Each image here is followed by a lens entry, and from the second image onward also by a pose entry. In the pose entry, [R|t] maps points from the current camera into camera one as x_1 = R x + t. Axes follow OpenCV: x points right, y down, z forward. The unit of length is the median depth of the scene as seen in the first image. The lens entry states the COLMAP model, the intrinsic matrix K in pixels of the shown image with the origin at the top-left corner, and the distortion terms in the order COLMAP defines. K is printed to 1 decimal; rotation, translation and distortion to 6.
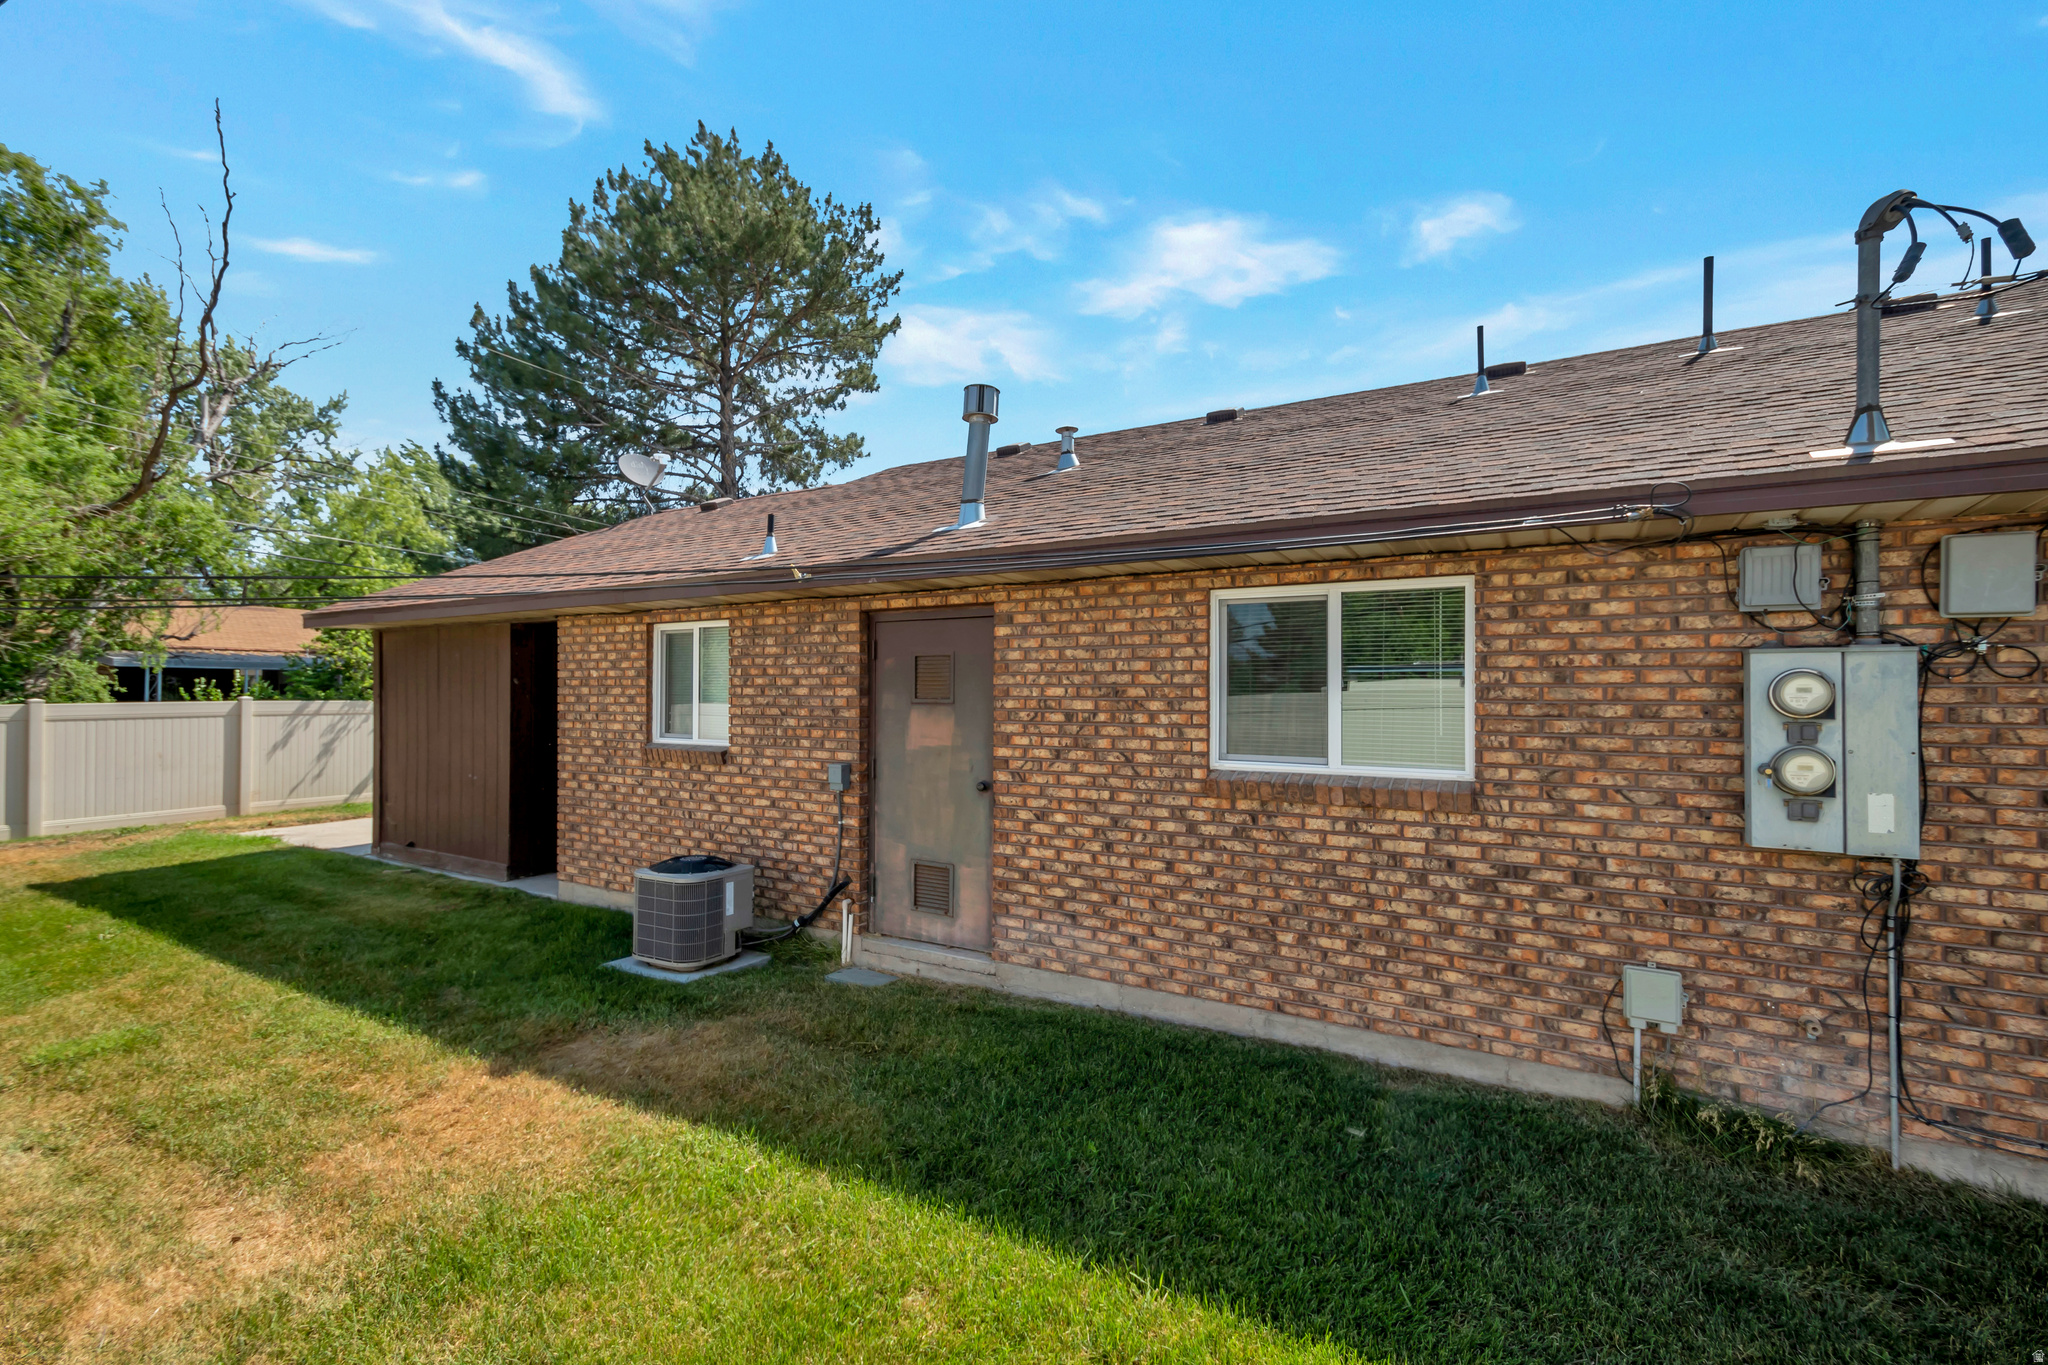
lens RADIAL K [[924.1, 0, 1025.7], [0, 924.1, 696.0], [0, 0, 1]] dist [-0.005216, -0.000491]
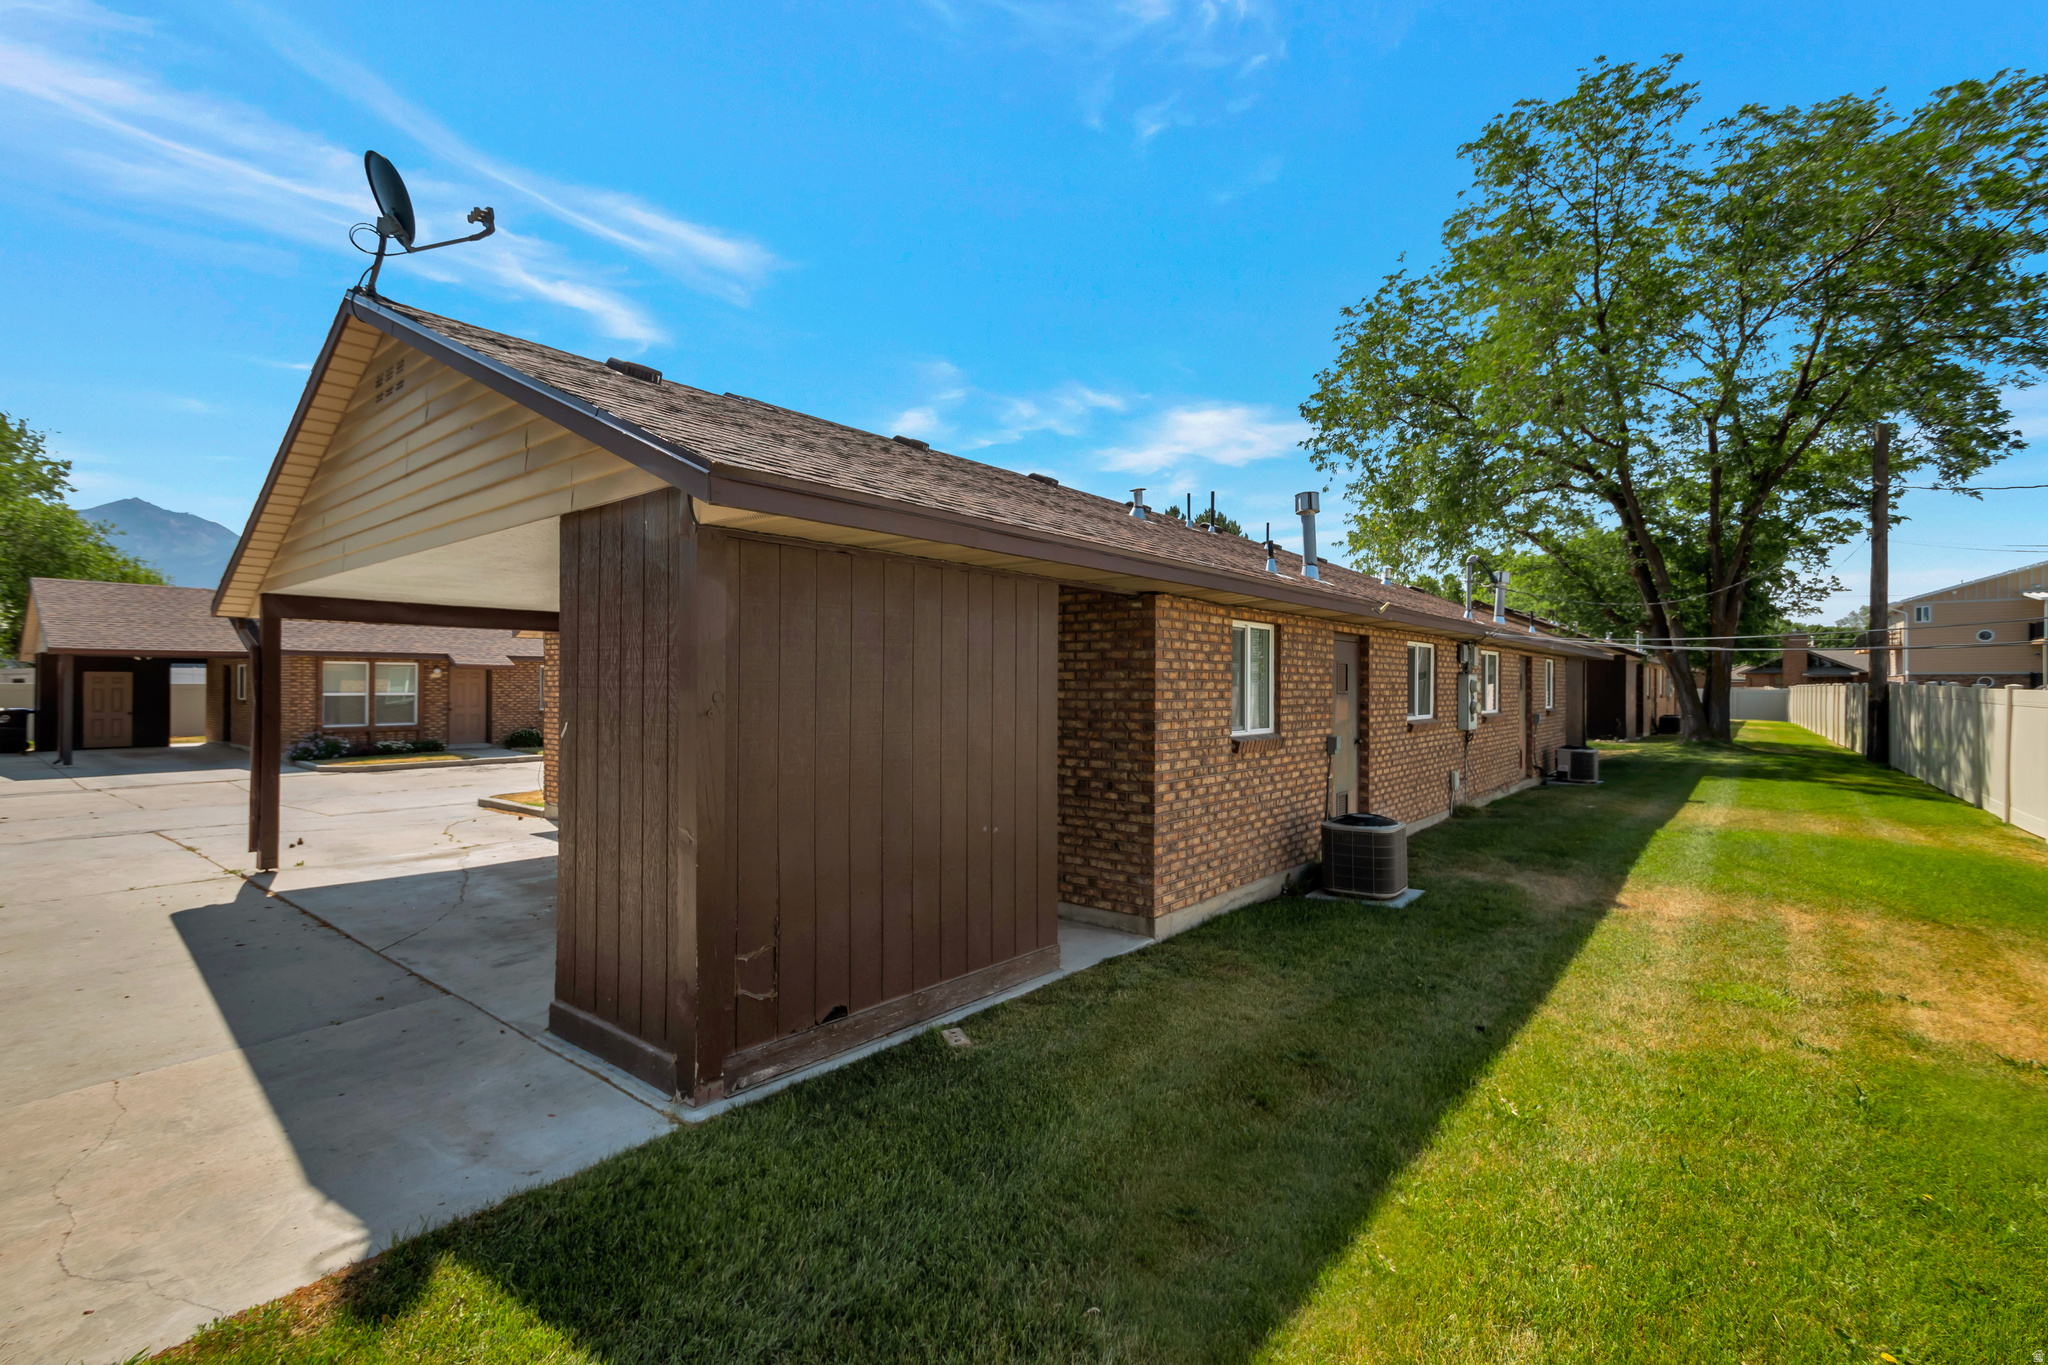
lens RADIAL K [[924.1, 0, 1025.1], [0, 924.1, 676.4], [0, 0, 1]] dist [-0.005216, -0.000491]
pose [[0.149163, -0.003931, 0.988805, -1.367120], [-0.013807, 0.999886, 0.006058, -0.017288], [-0.988716, -0.014556, 0.149092, 1.025377]]
